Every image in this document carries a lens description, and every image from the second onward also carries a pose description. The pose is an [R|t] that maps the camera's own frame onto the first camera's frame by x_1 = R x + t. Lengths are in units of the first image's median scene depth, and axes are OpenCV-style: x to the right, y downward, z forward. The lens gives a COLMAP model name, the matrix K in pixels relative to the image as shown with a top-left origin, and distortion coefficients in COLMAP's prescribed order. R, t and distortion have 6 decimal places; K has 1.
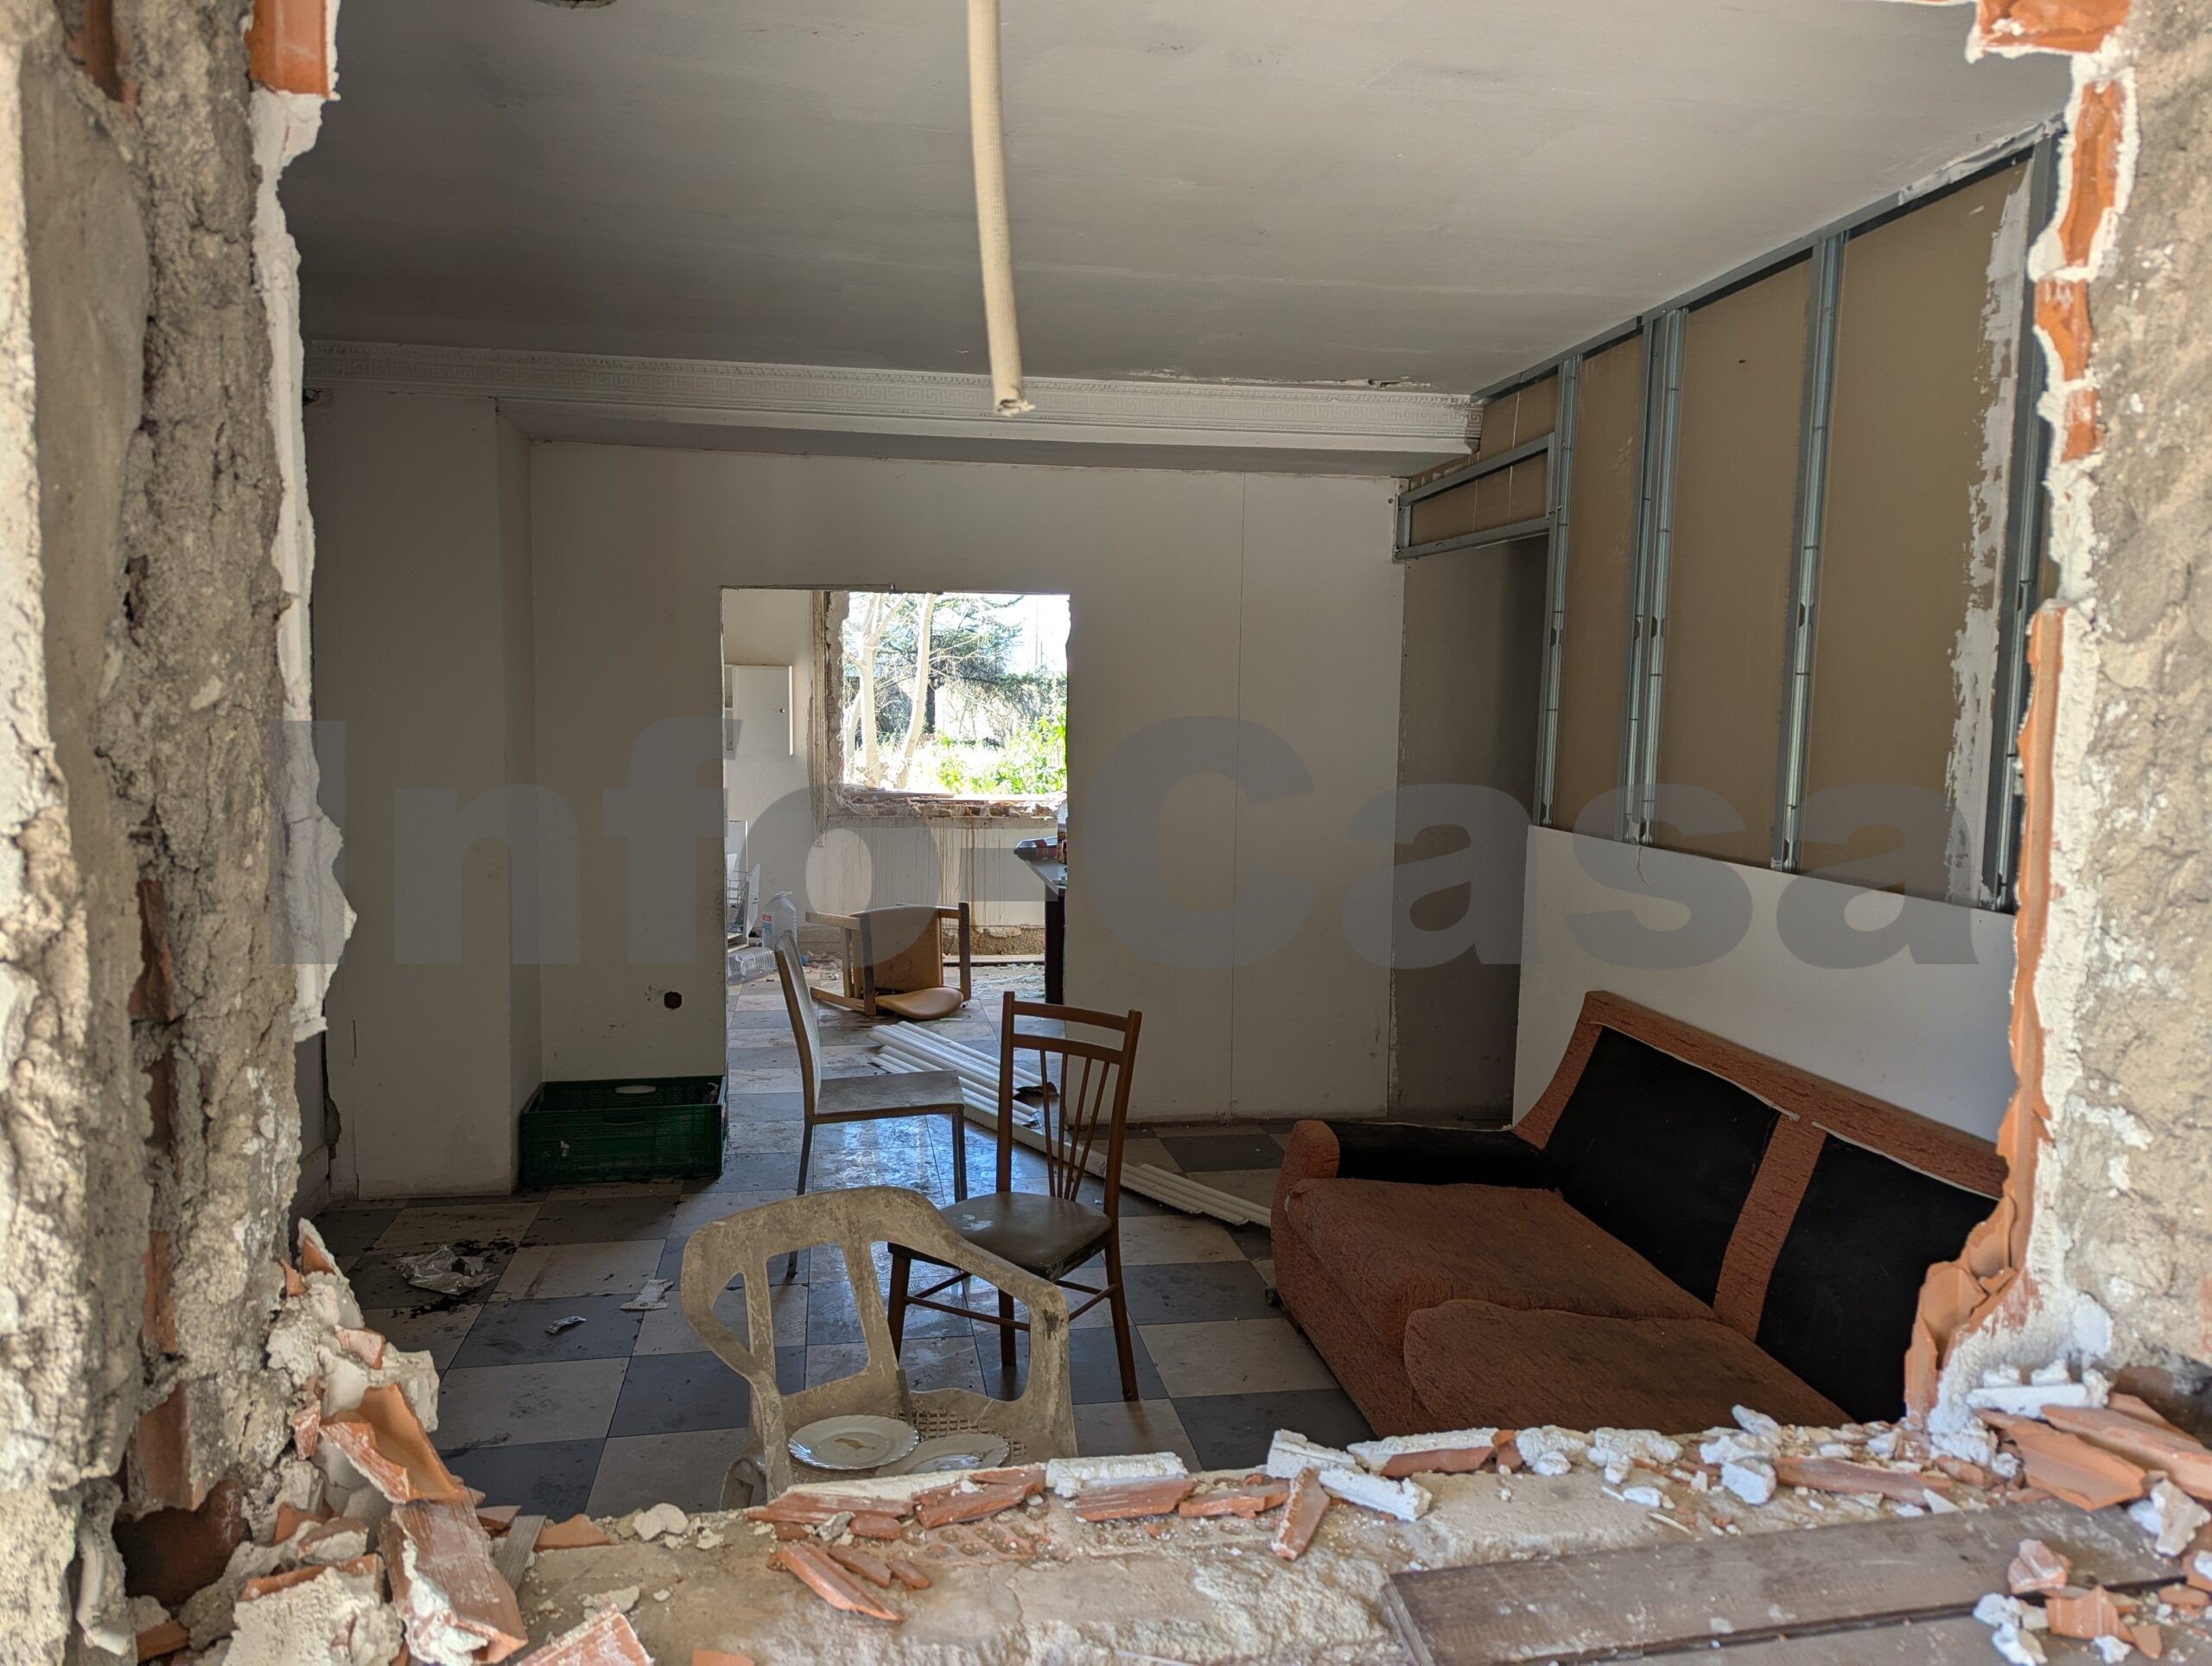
lens RADIAL K [[1564.1, 0, 1099.6], [0, 1564.1, 838.5], [0, 0, 1]] dist [0.046049, -0.034941]
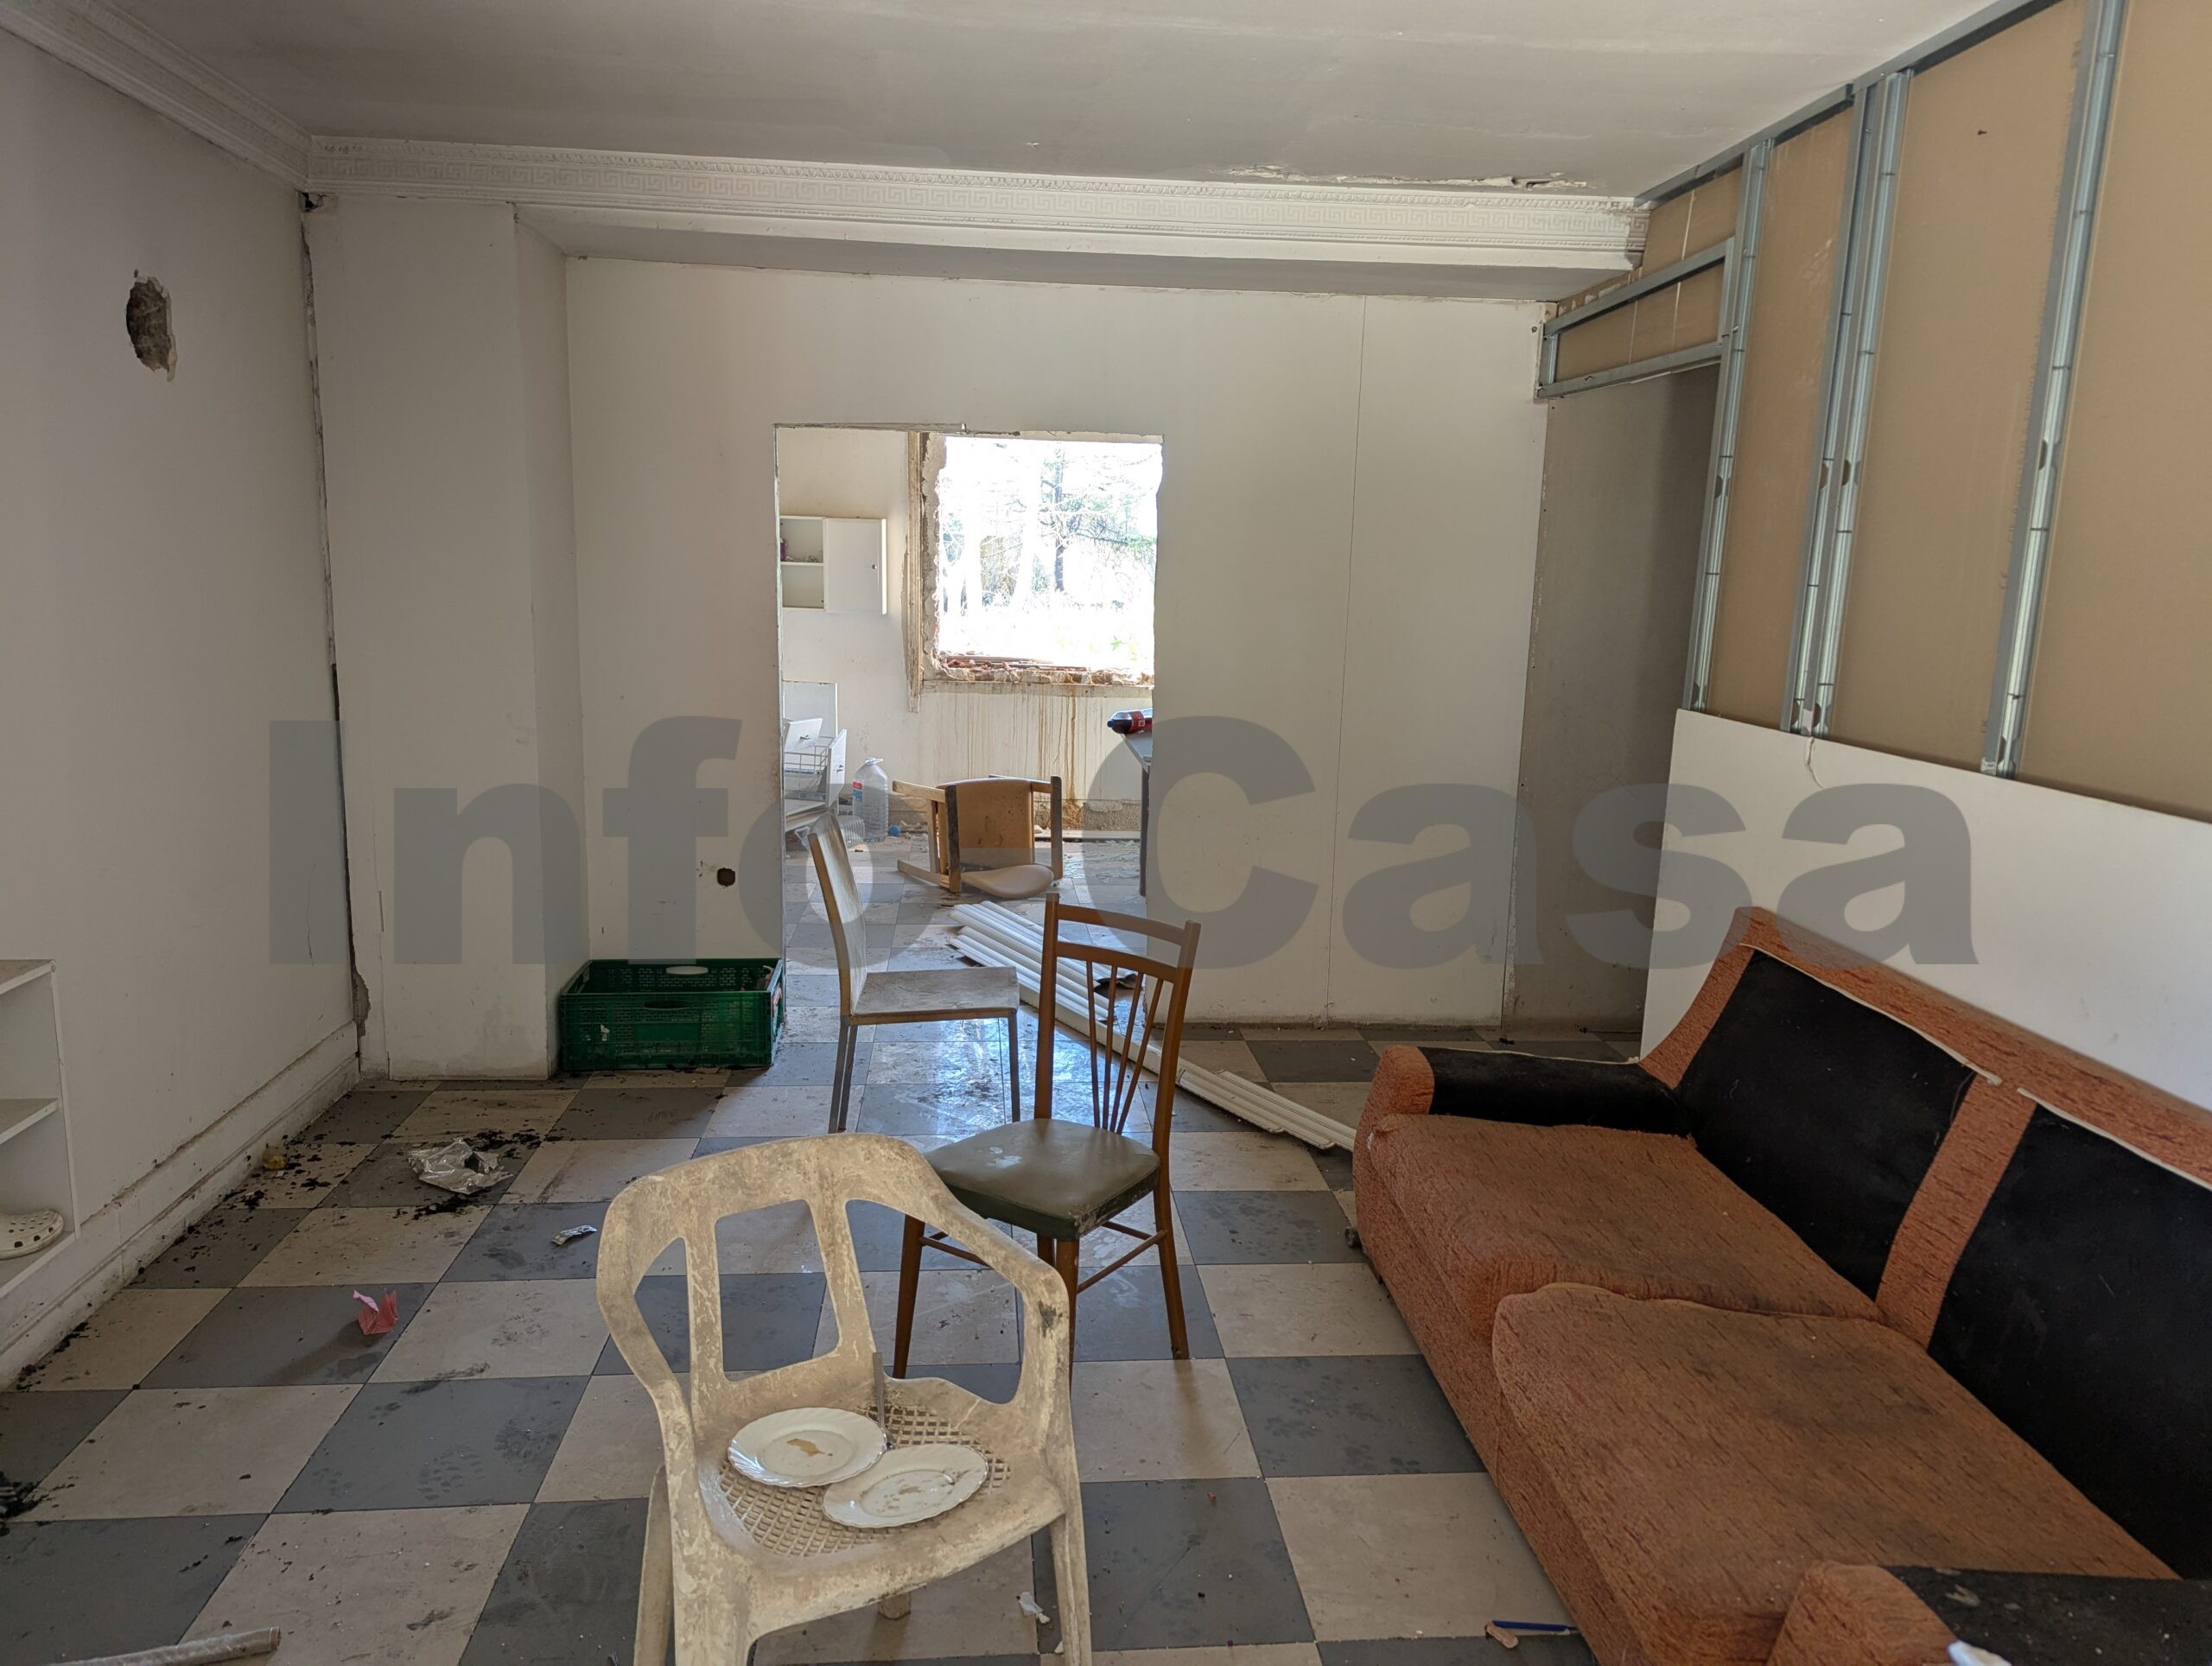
lens RADIAL K [[1564.1, 0, 1111.0], [0, 1564.1, 833.9], [0, 0, 1]] dist [0.046049, -0.034941]
pose [[0.996783, 0.026425, -0.075665, 0.034792], [-0.020041, 0.996271, 0.083921, -0.007112], [0.077600, -0.082134, 0.993596, 0.127633]]
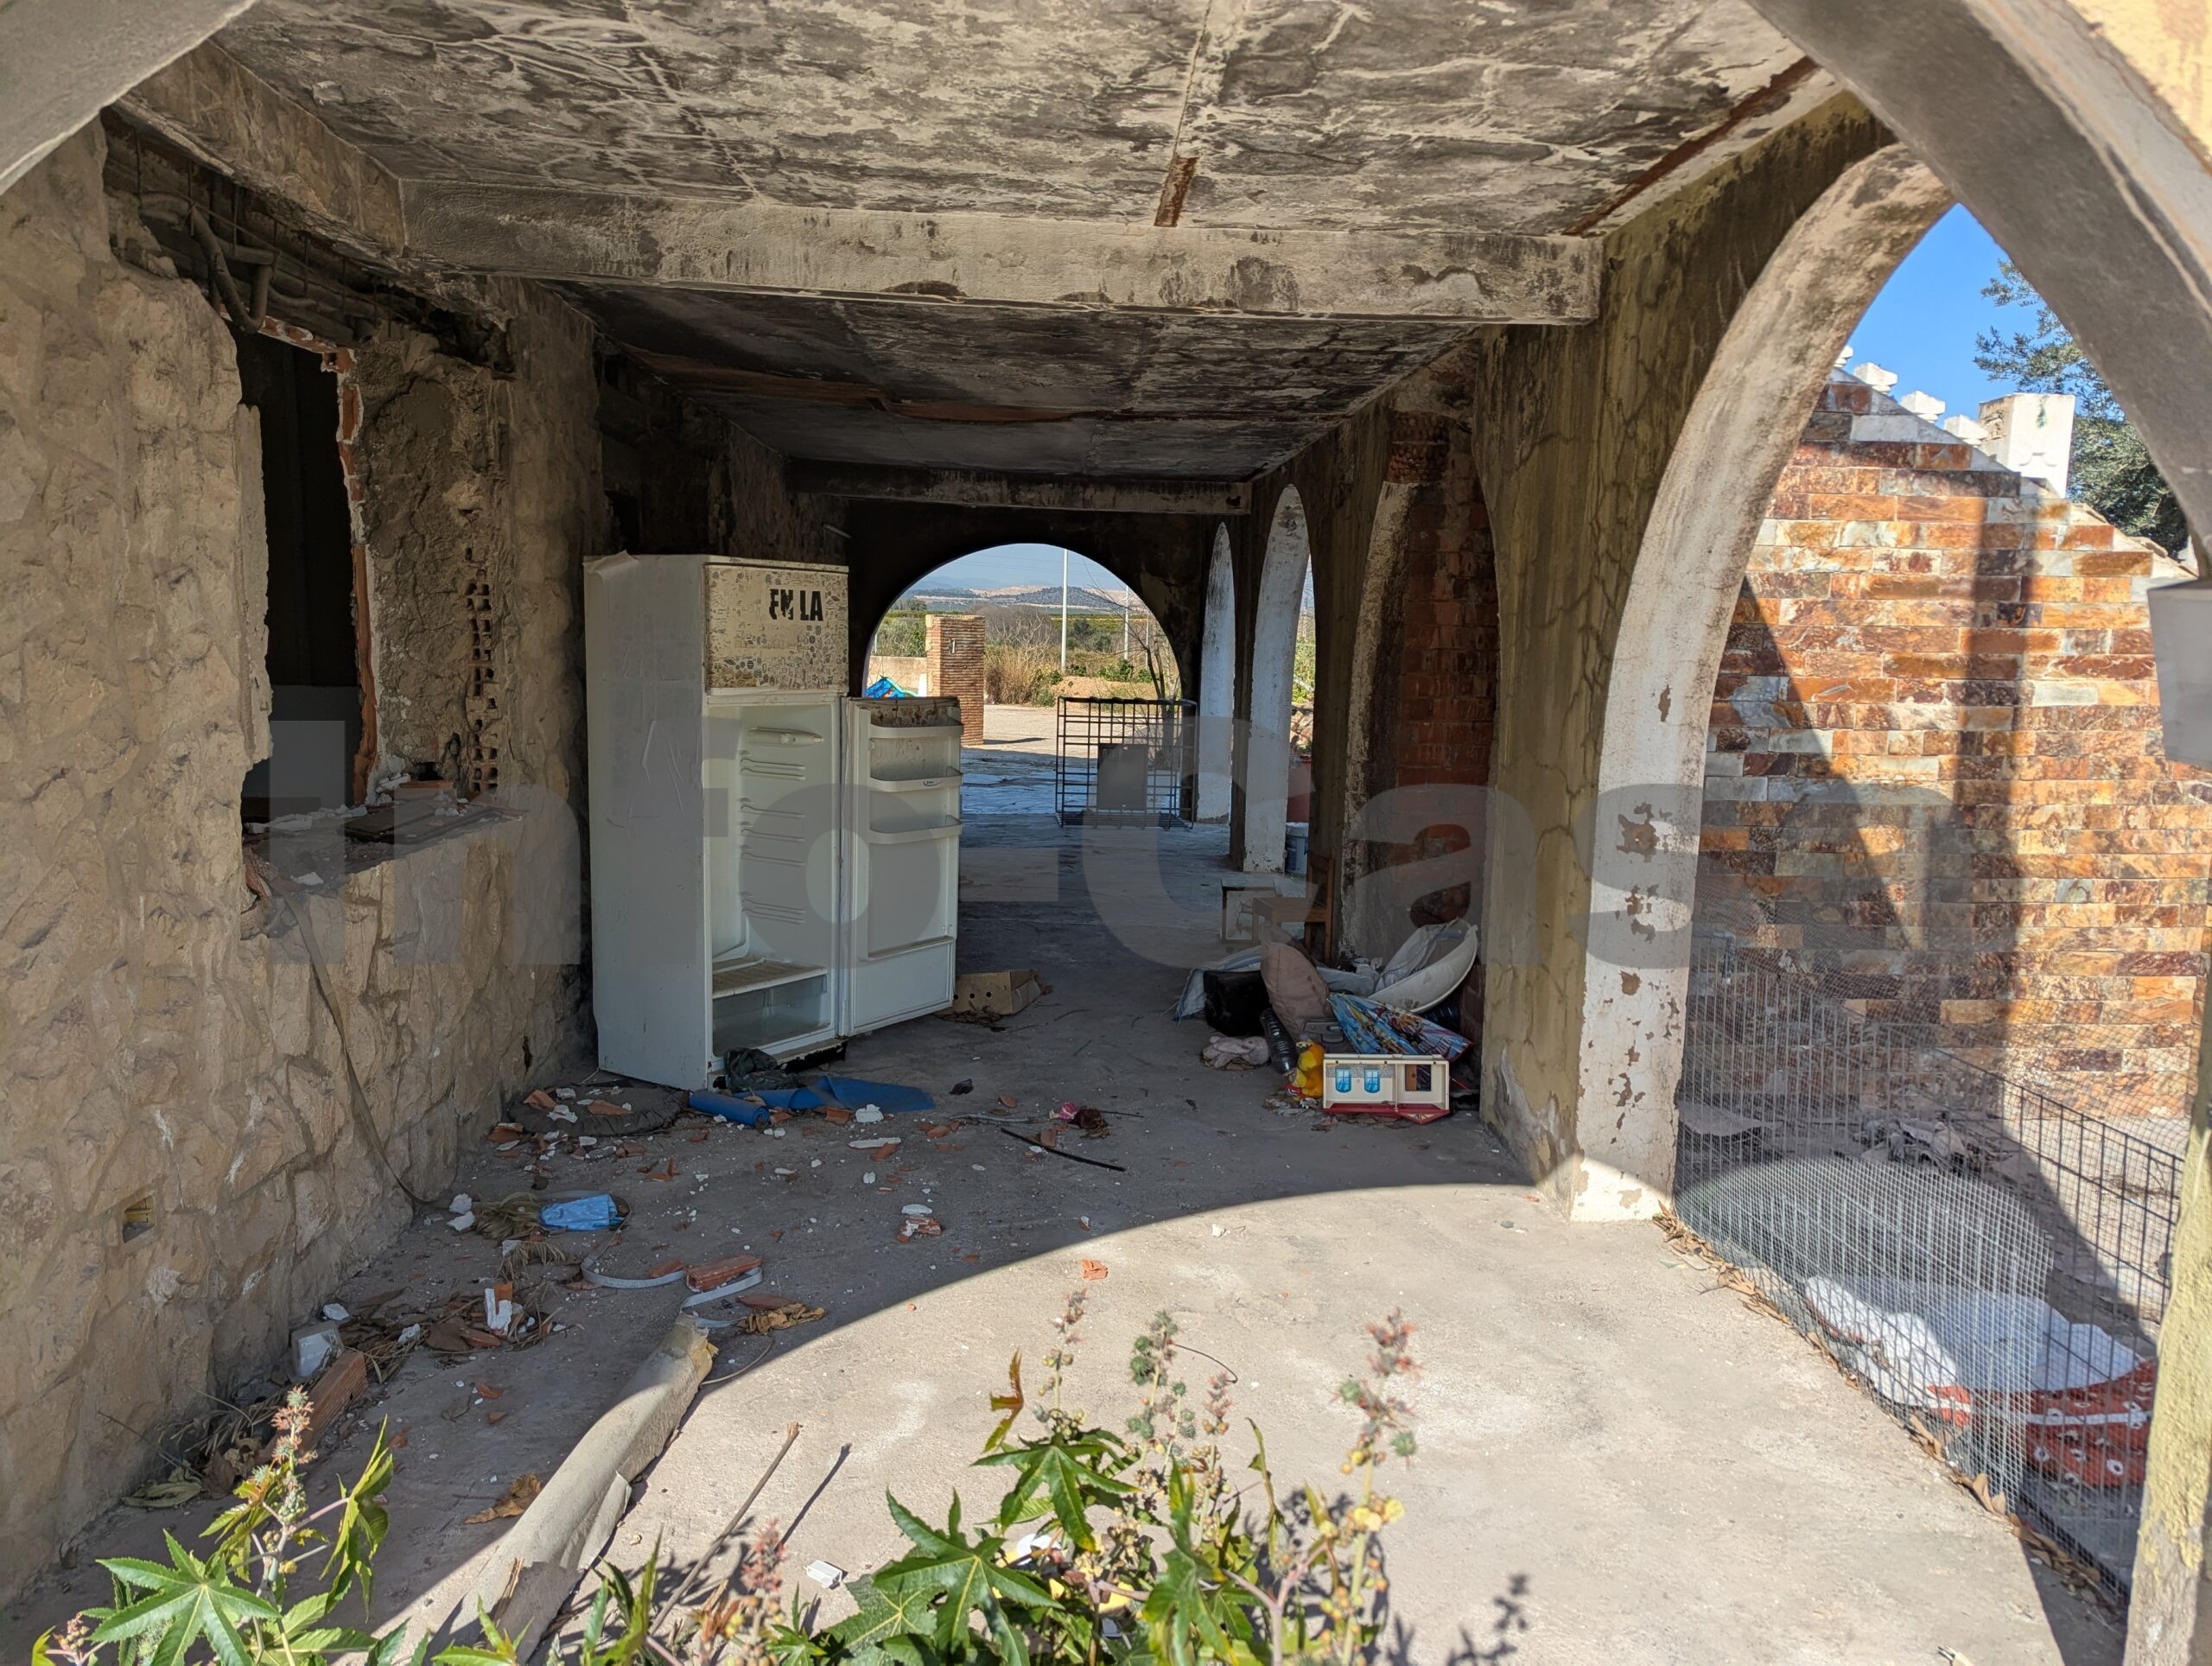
lens RADIAL K [[1564.1, 0, 1106.3], [0, 1564.1, 830.8], [0, 0, 1]] dist [0.046049, -0.034941]
pose [[0.062150, -0.149130, 0.986863, -1.883637], [0.070095, 0.986985, 0.144734, 0.050406], [-0.995602, 0.060179, 0.071794, -0.527611]]
